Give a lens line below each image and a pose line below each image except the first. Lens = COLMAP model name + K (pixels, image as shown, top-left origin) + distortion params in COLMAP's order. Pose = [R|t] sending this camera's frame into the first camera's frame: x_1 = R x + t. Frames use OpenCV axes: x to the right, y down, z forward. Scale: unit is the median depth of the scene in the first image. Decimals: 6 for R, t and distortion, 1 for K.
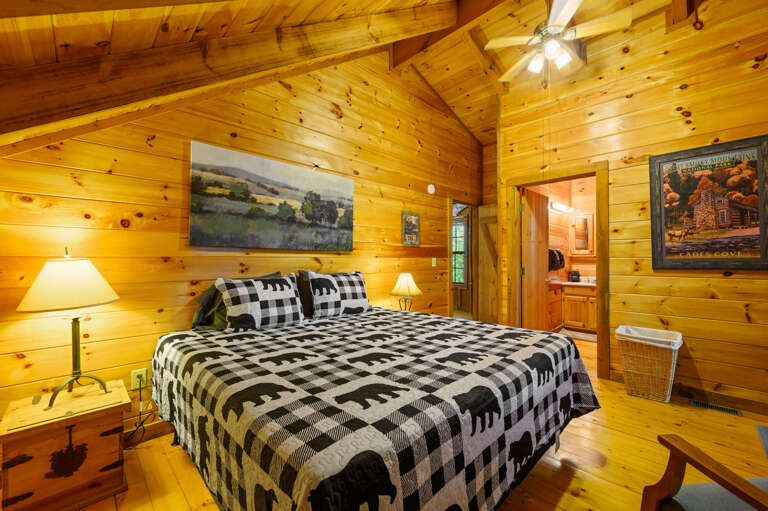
lens RADIAL K [[311.2, 0, 377.0], [0, 311.2, 255.4], [0, 0, 1]] dist [-0.001173, 0.000359]
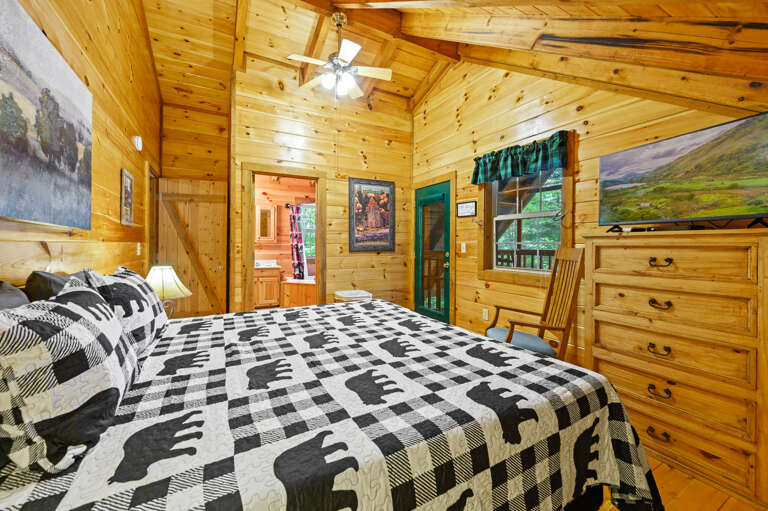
lens RADIAL K [[311.2, 0, 383.8], [0, 311.2, 245.7], [0, 0, 1]] dist [-0.001173, 0.000359]
pose [[0.255472, -0.000720, 0.966816, -0.550557], [-0.013153, 0.999905, 0.004220, 0.006041], [-0.966727, -0.013794, 0.255438, 0.458537]]
